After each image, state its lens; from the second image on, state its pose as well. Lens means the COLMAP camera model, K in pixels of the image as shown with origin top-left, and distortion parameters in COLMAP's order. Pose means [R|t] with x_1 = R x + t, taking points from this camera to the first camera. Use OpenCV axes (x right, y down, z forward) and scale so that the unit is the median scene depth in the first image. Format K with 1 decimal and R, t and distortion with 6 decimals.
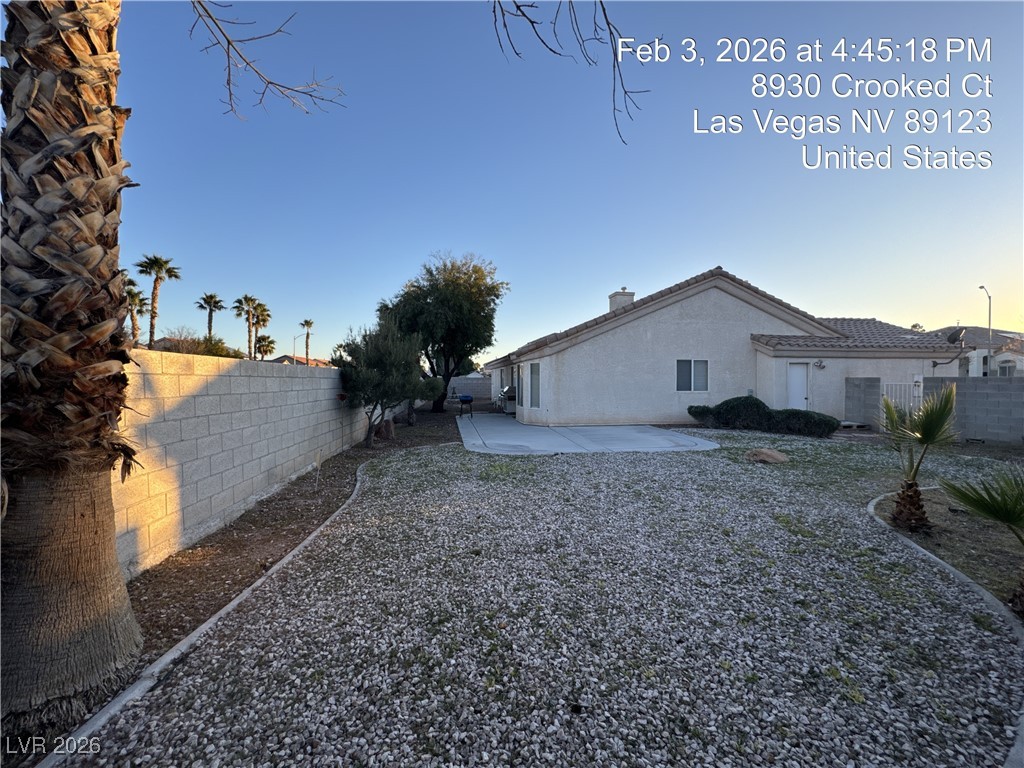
lens RADIAL K [[408.9, 0, 510.3], [0, 408.9, 386.2], [0, 0, 1]] dist [-0.008524, -0.000439]
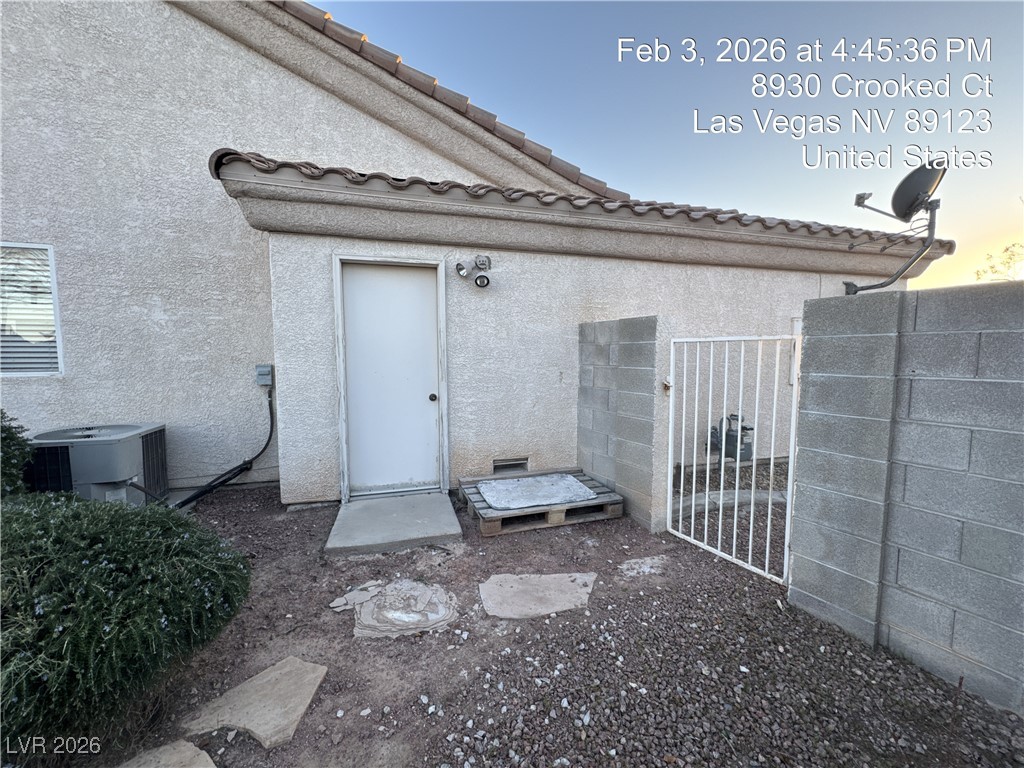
lens RADIAL K [[408.9, 0, 510.3], [0, 408.9, 386.2], [0, 0, 1]] dist [-0.008524, -0.000439]
pose [[0.990439, -0.010193, 0.137575, 0.731088], [0.001088, 0.997813, 0.066096, 0.004002], [-0.137948, -0.065315, 0.988284, 0.709116]]
